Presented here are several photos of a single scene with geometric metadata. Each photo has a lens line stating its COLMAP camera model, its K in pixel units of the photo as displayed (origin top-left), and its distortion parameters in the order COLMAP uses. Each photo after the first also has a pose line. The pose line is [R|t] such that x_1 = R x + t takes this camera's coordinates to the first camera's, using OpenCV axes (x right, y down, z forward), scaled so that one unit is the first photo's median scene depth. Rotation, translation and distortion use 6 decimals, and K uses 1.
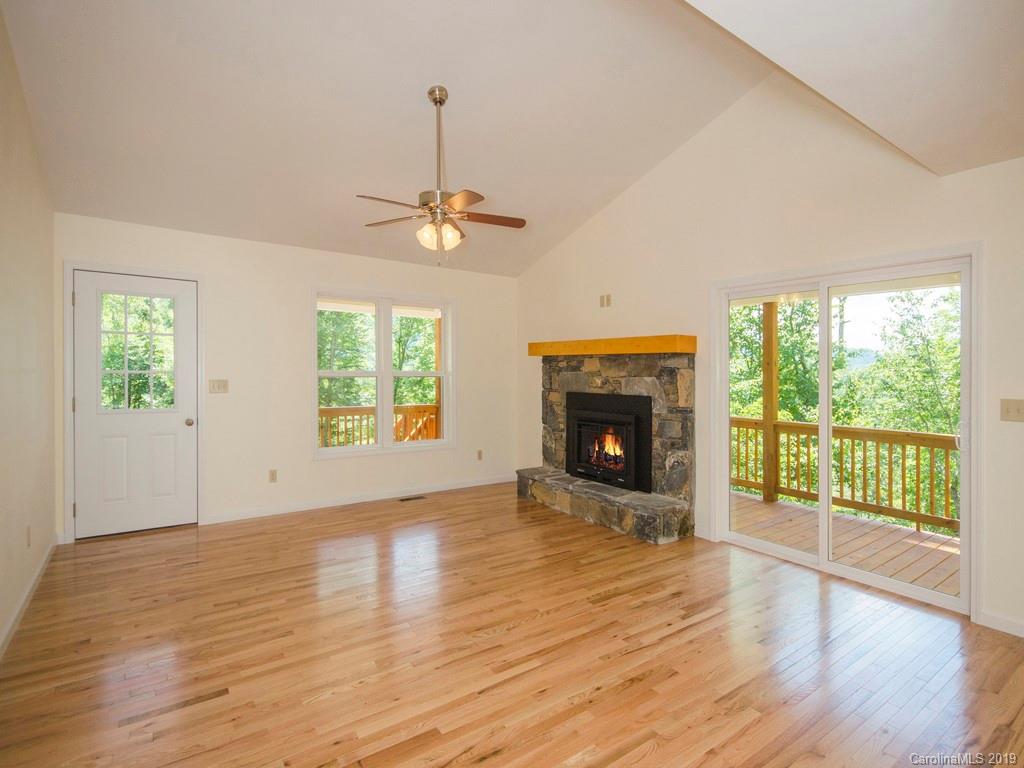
lens RADIAL K [[526.0, 0, 507.4], [0, 526.0, 394.9], [0, 0, 1]] dist [0.000009, 0.000436]
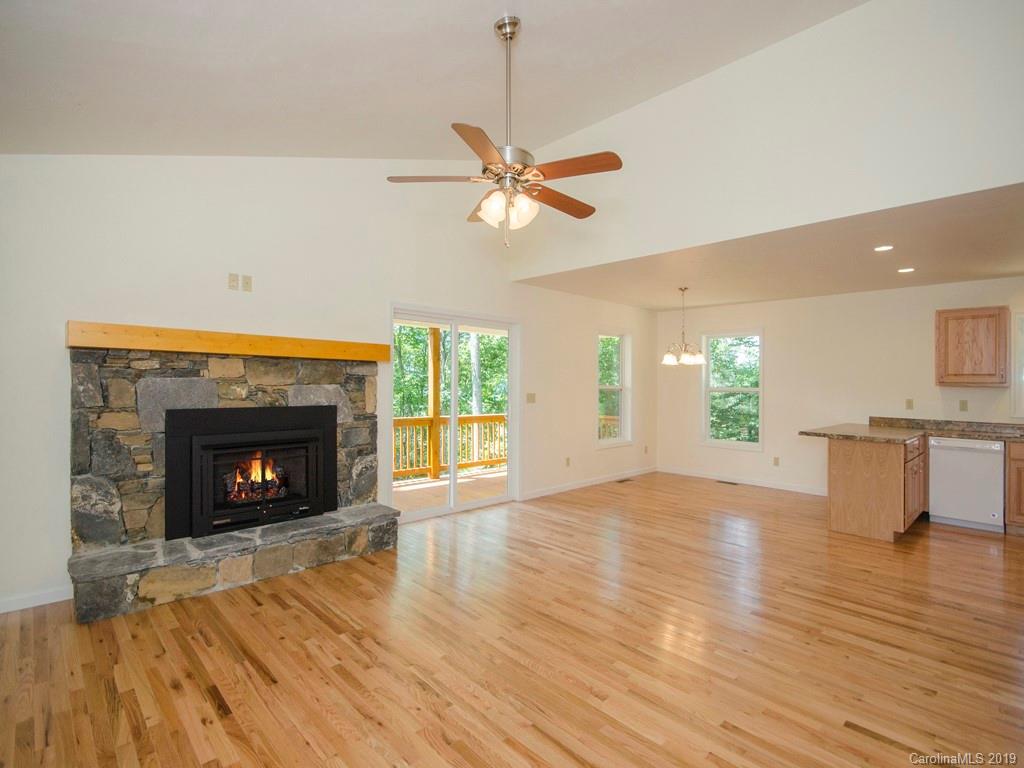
lens RADIAL K [[480.3, 0, 516.2], [0, 480.3, 386.5], [0, 0, 1]] dist [-0.004607, 0.001174]
pose [[-0.161131, -0.021471, 0.986699, -0.593682], [0.027550, 0.999276, 0.026244, -0.042584], [-0.986548, 0.031412, -0.160423, 0.792956]]
